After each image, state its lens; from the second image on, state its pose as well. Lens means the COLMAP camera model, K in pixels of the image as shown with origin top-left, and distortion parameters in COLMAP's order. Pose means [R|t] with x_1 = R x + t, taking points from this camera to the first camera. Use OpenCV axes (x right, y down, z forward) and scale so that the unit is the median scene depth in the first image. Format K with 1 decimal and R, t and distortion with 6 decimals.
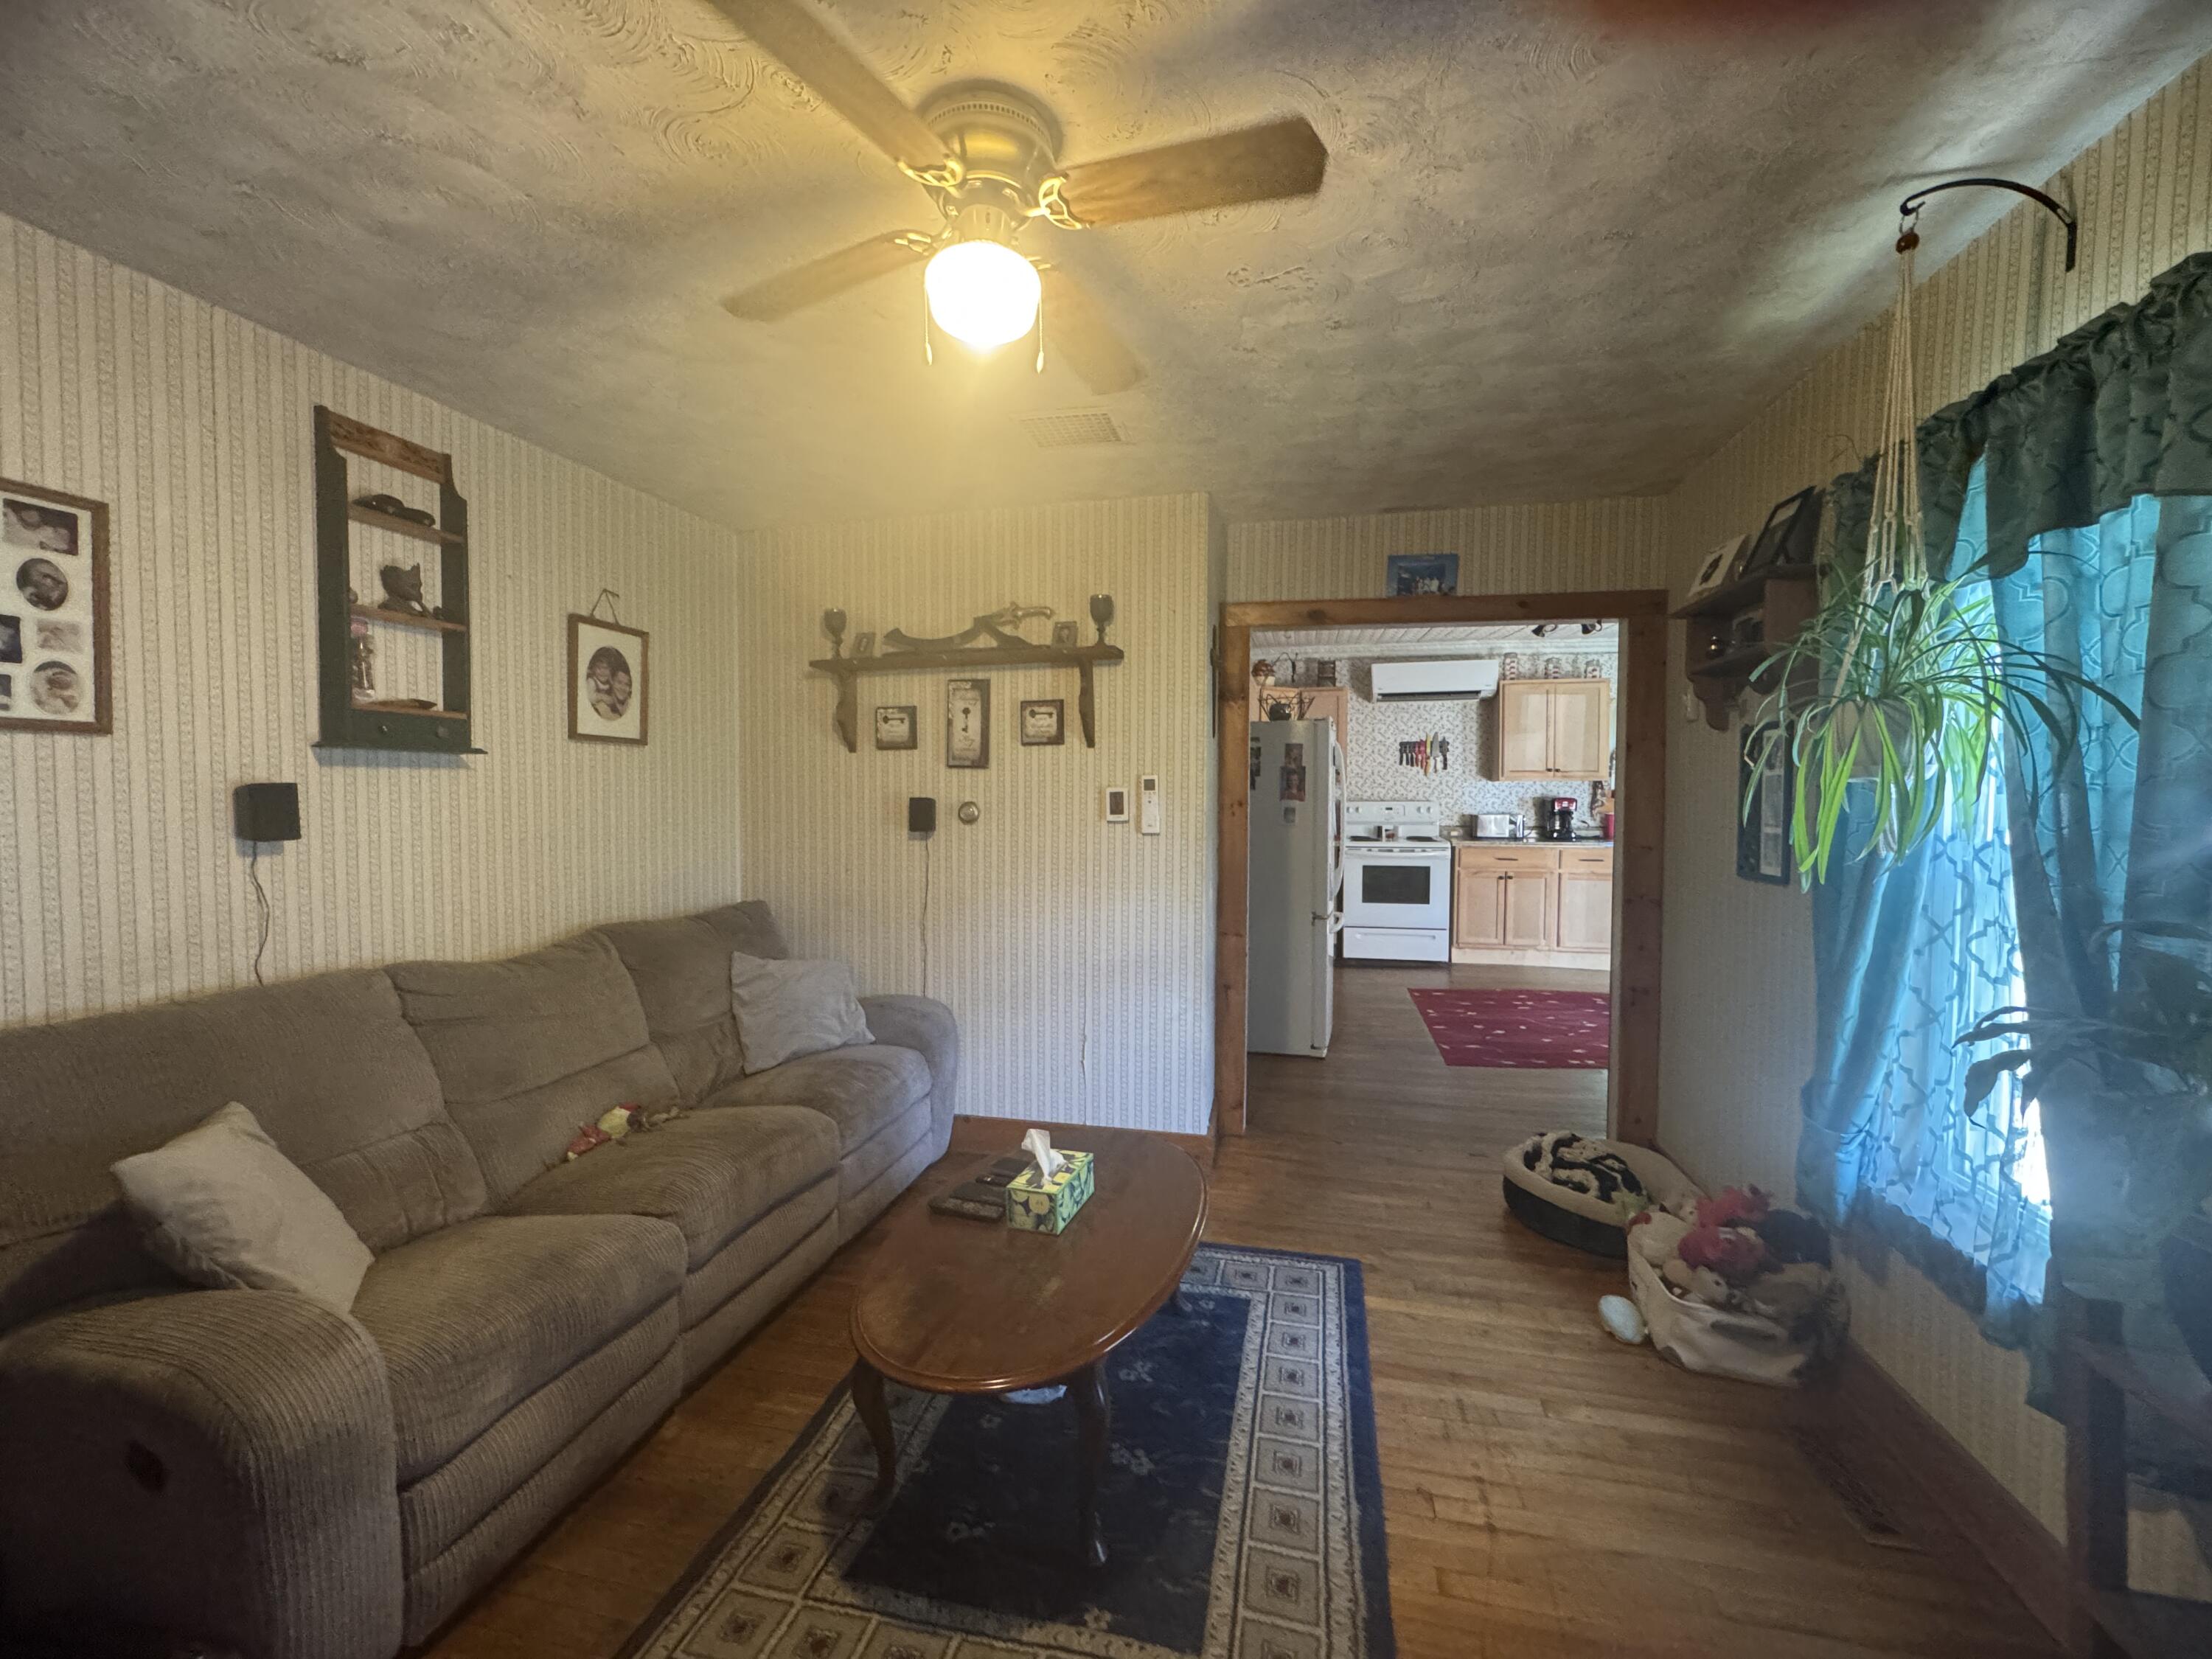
lens RADIAL K [[886.7, 0, 1108.2], [0, 886.7, 830.3], [0, 0, 1]] dist [-0.003293, -0.000352]
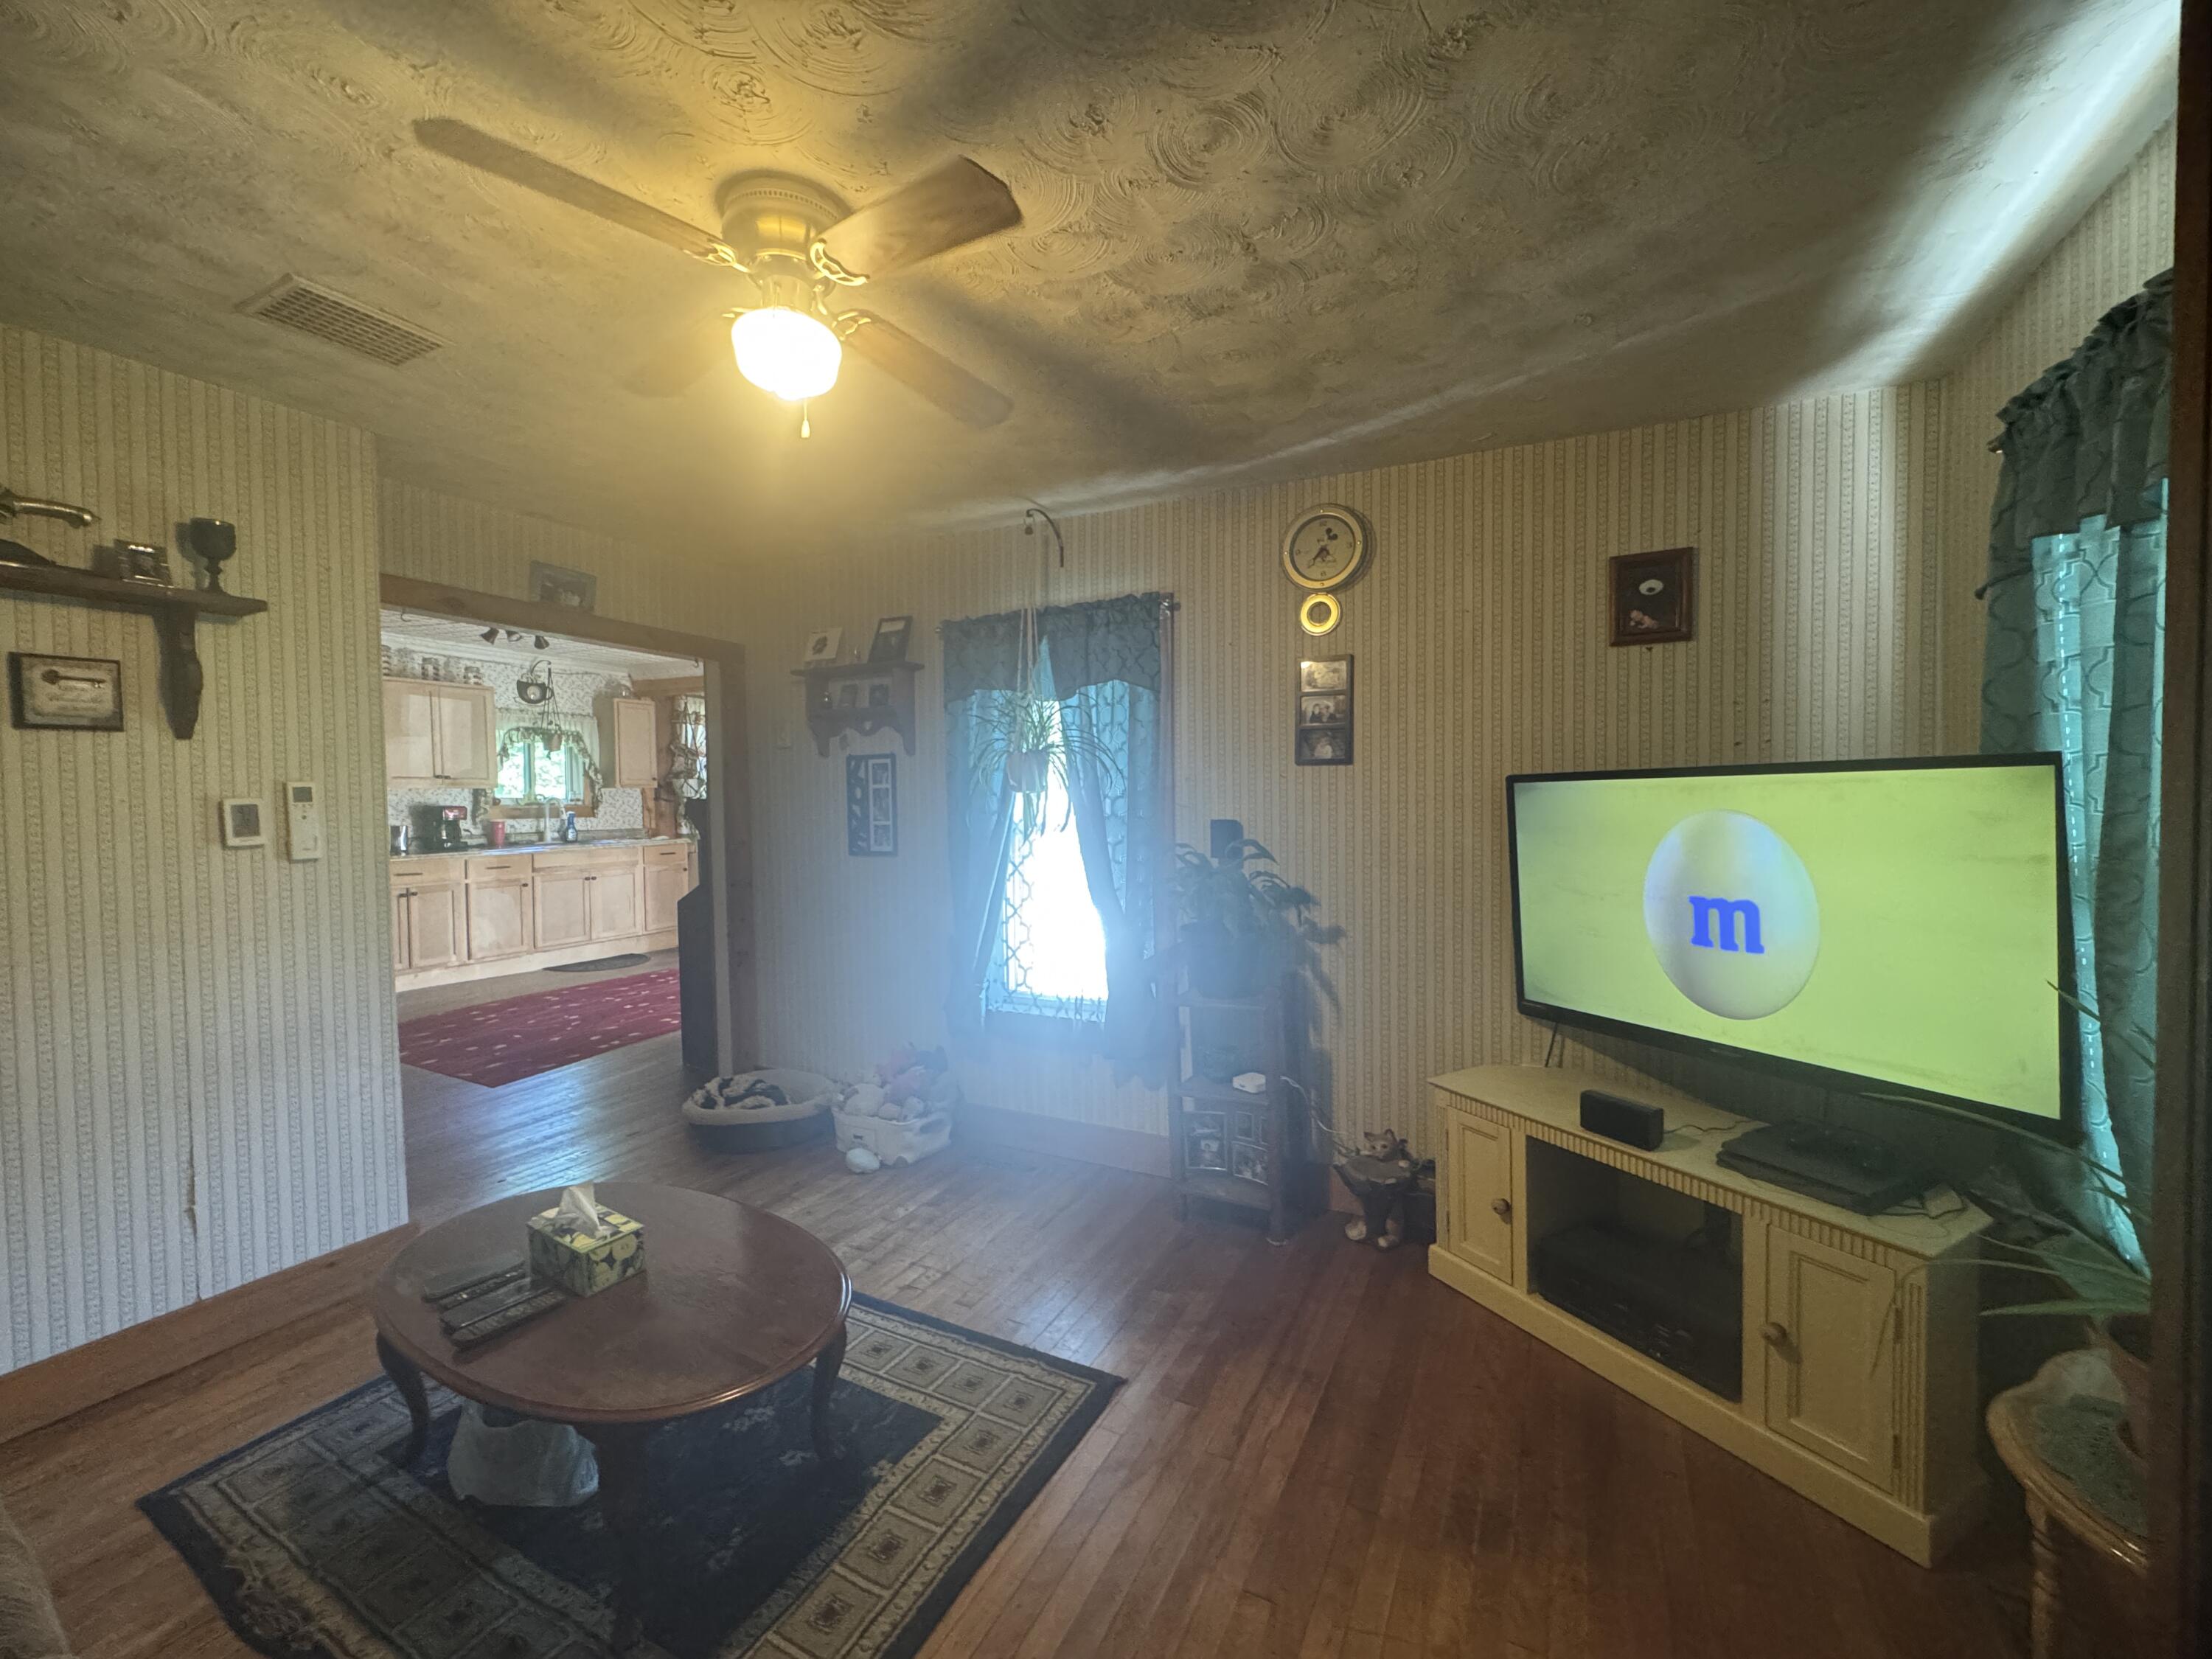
lens RADIAL K [[886.7, 0, 1103.5], [0, 886.7, 830.0], [0, 0, 1]] dist [-0.003293, -0.000352]
pose [[0.250088, -0.040496, 0.967376, -0.503601], [0.047507, 0.998435, 0.029515, -0.011588], [-0.967057, 0.038576, 0.251620, 0.160501]]
